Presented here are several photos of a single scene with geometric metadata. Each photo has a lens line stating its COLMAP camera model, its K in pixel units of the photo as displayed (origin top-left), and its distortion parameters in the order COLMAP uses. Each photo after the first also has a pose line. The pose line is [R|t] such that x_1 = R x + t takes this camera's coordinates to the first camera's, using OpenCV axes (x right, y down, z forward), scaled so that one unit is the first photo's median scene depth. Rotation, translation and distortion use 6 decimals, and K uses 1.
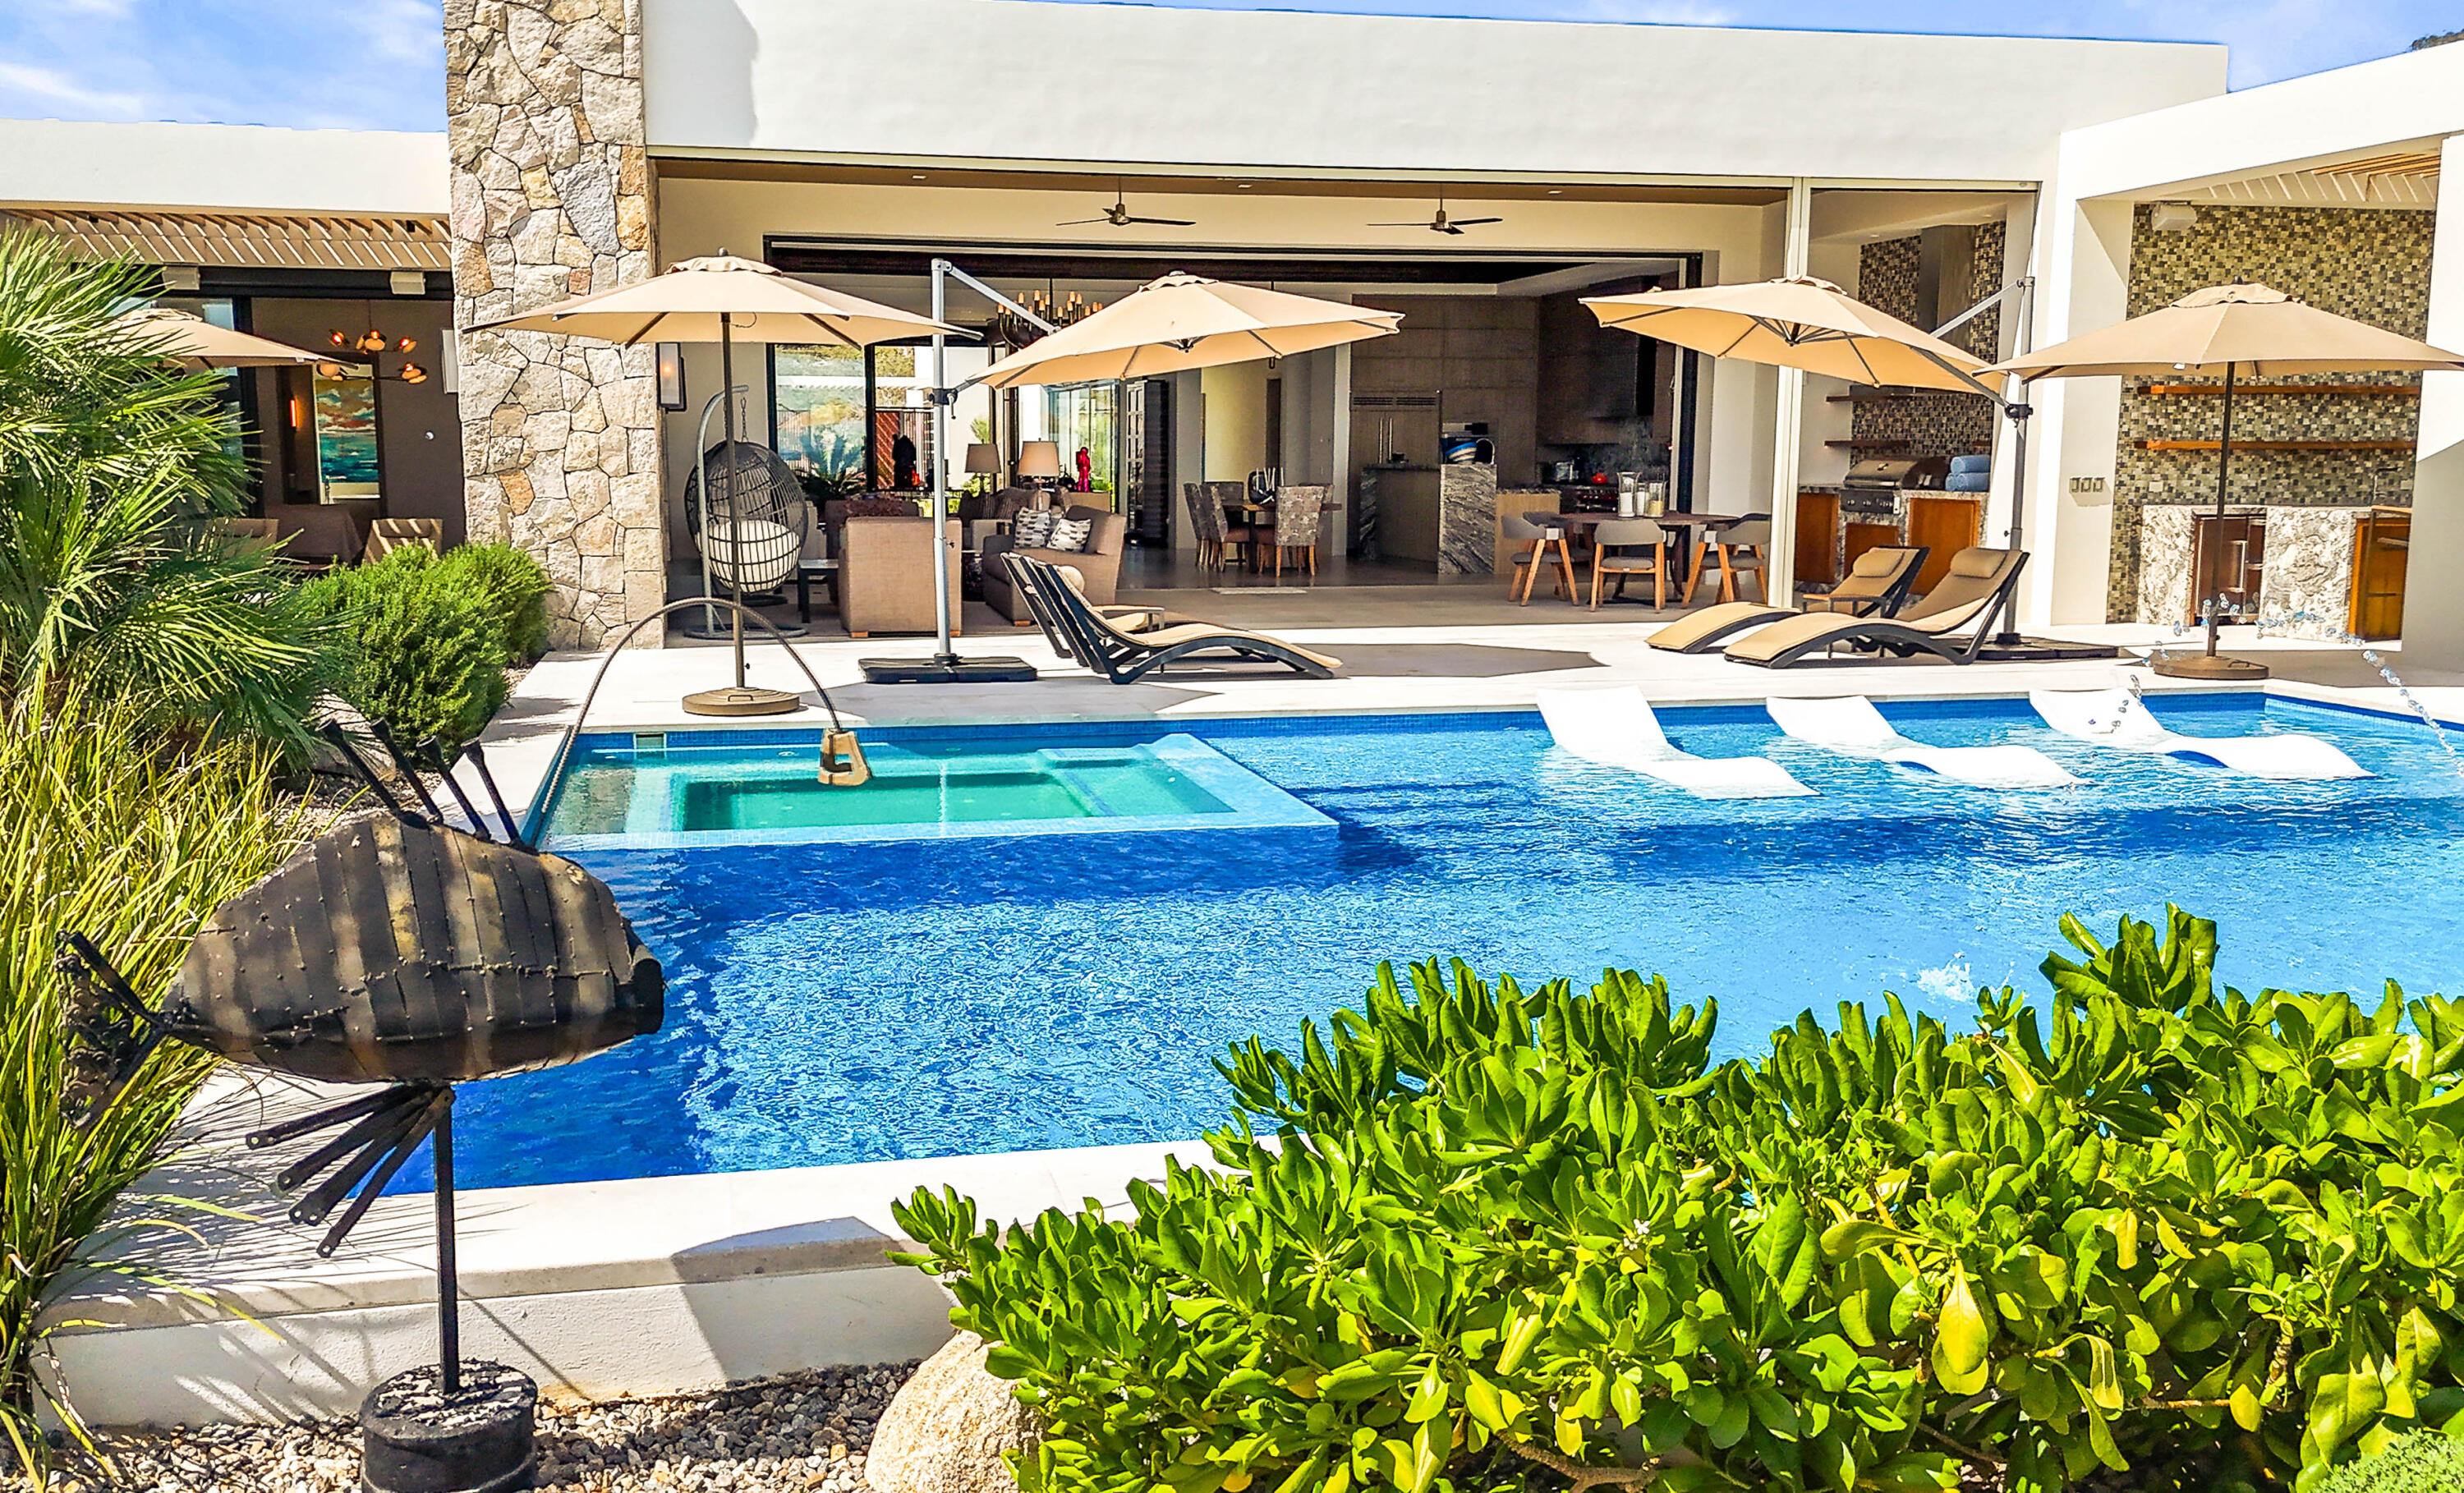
lens RADIAL K [[1814.0, 0, 1221.7], [0, 1814.0, 758.4], [0, 0, 1]] dist [0.009802, 0.003280]
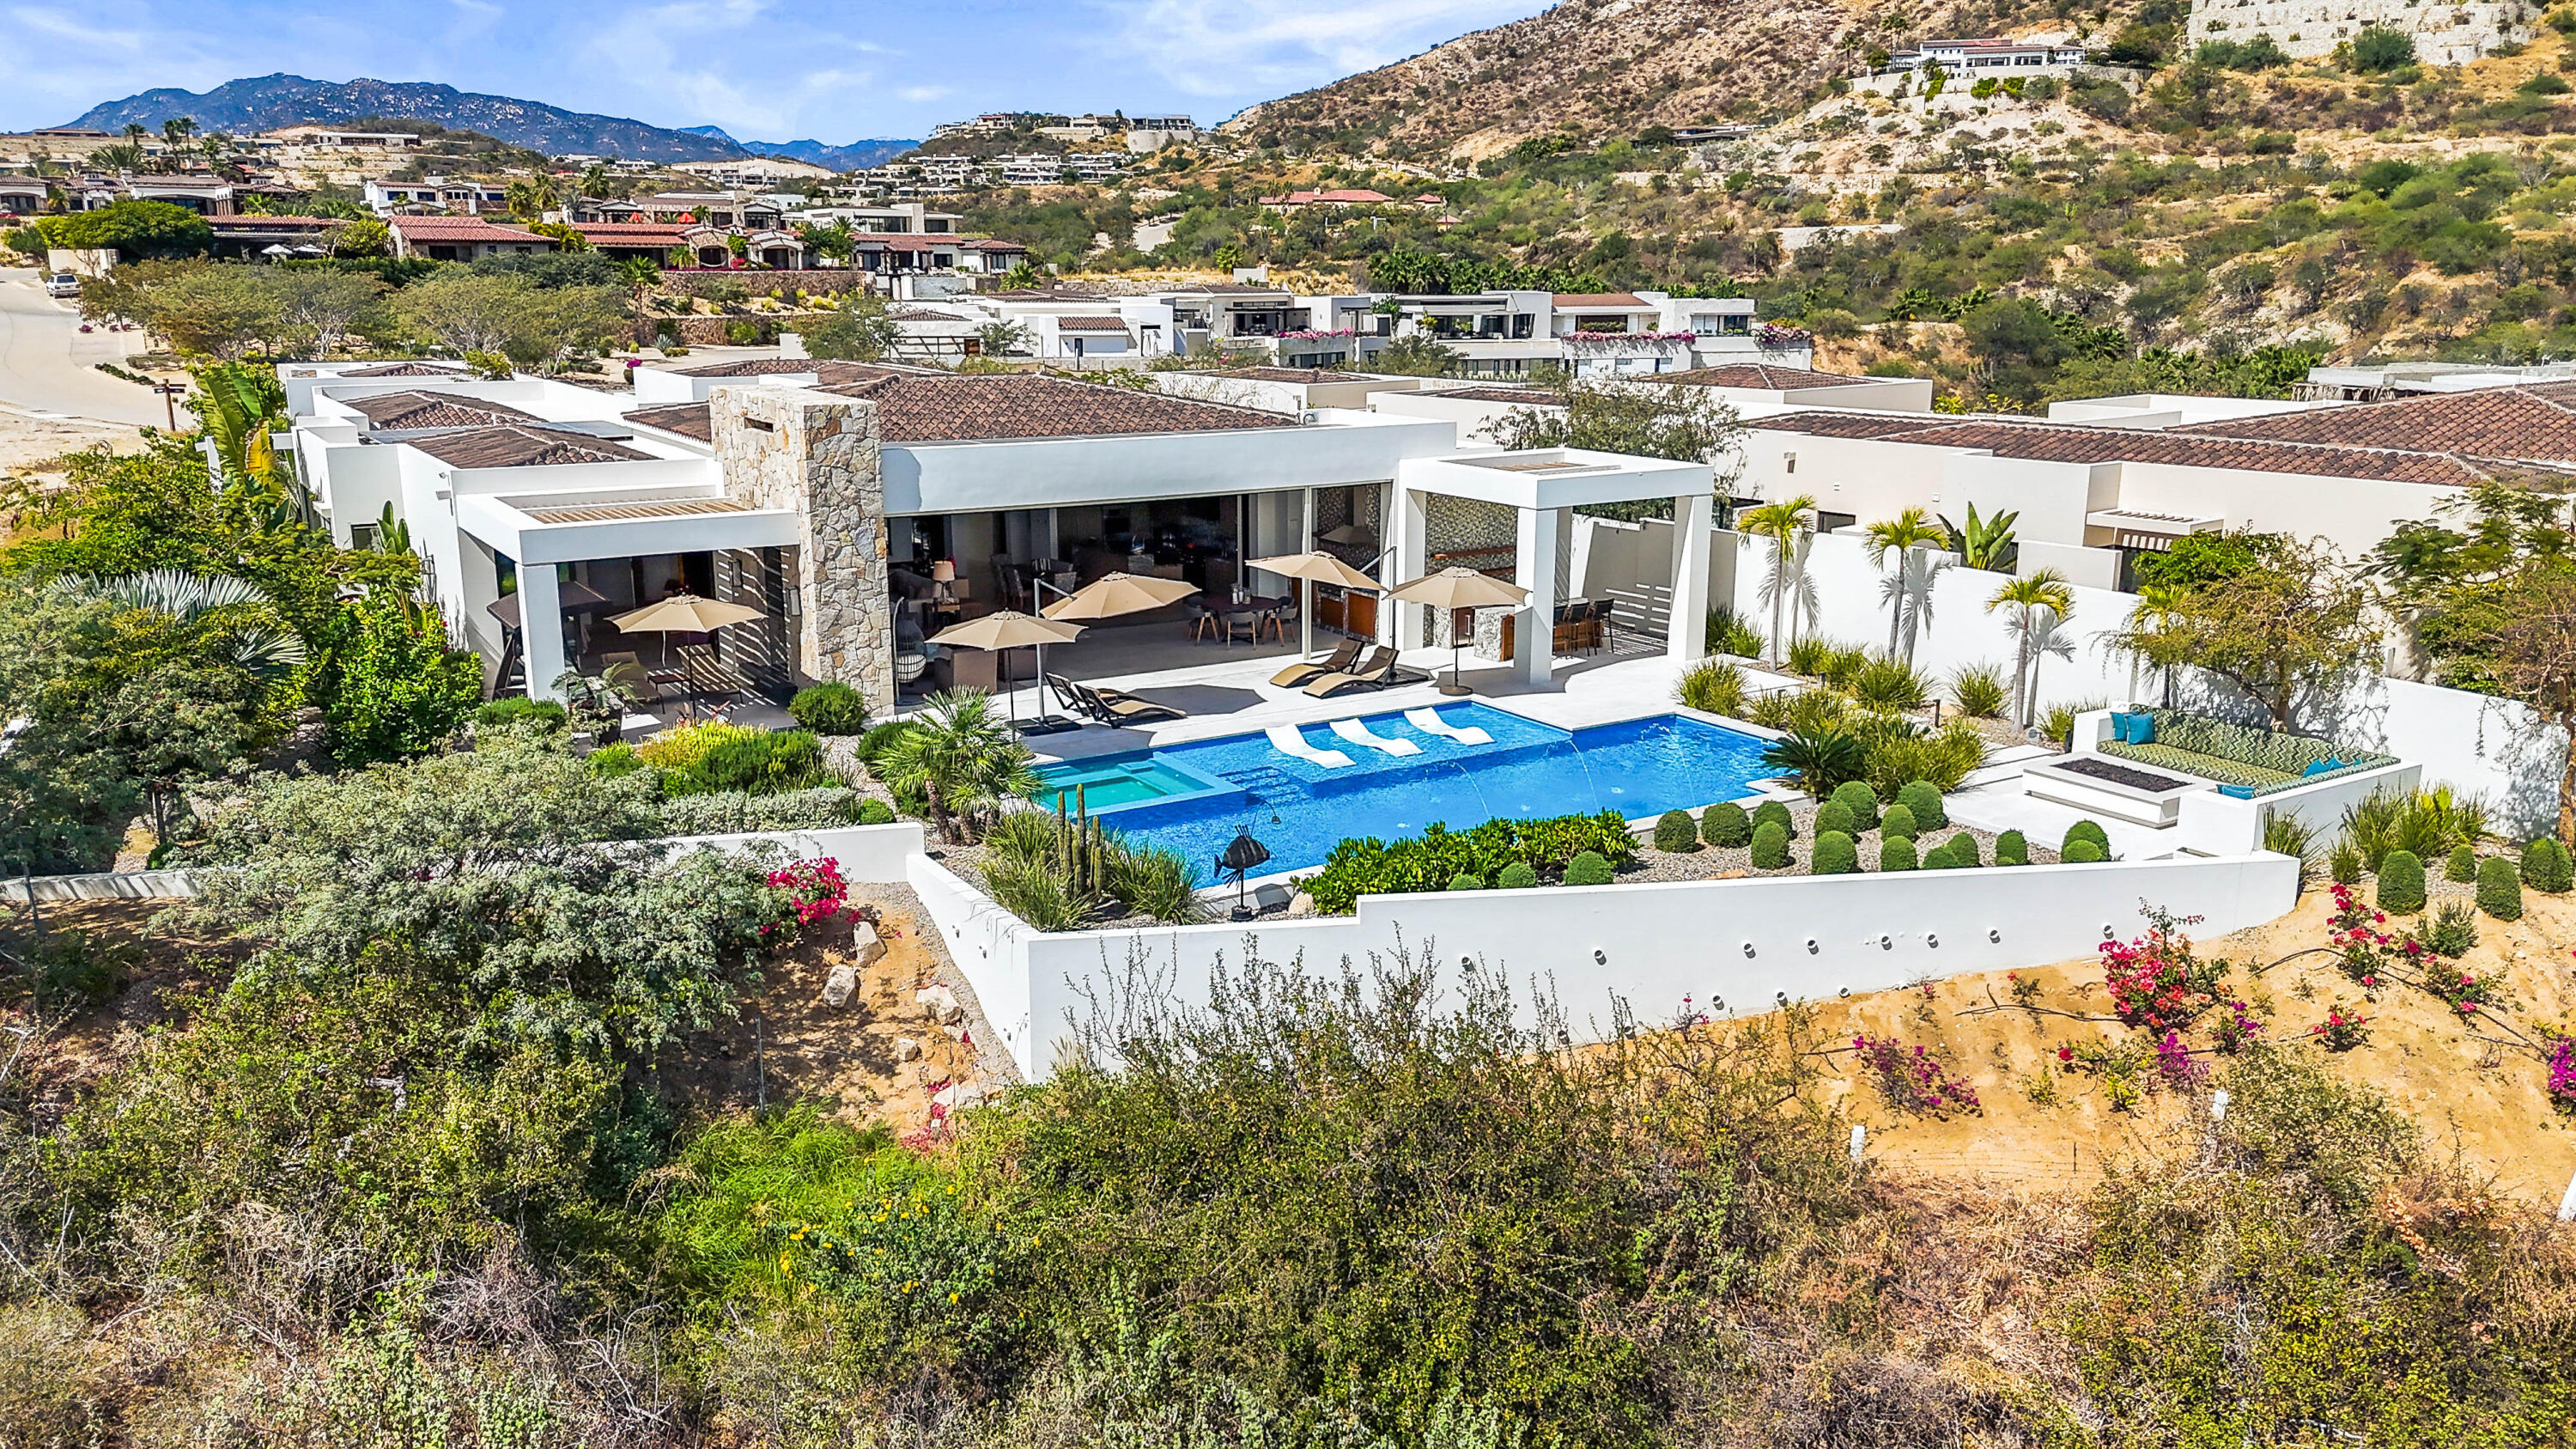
lens RADIAL K [[1857.9, 0, 1287.1], [0, 1857.9, 722.0], [0, 0, 1]] dist [0.001318, -0.000346]
pose [[0.924998, -0.088171, 0.369599, -0.775226], [0.045469, 0.991400, 0.122711, -0.348929], [-0.377241, -0.096702, 0.921053, -1.567547]]
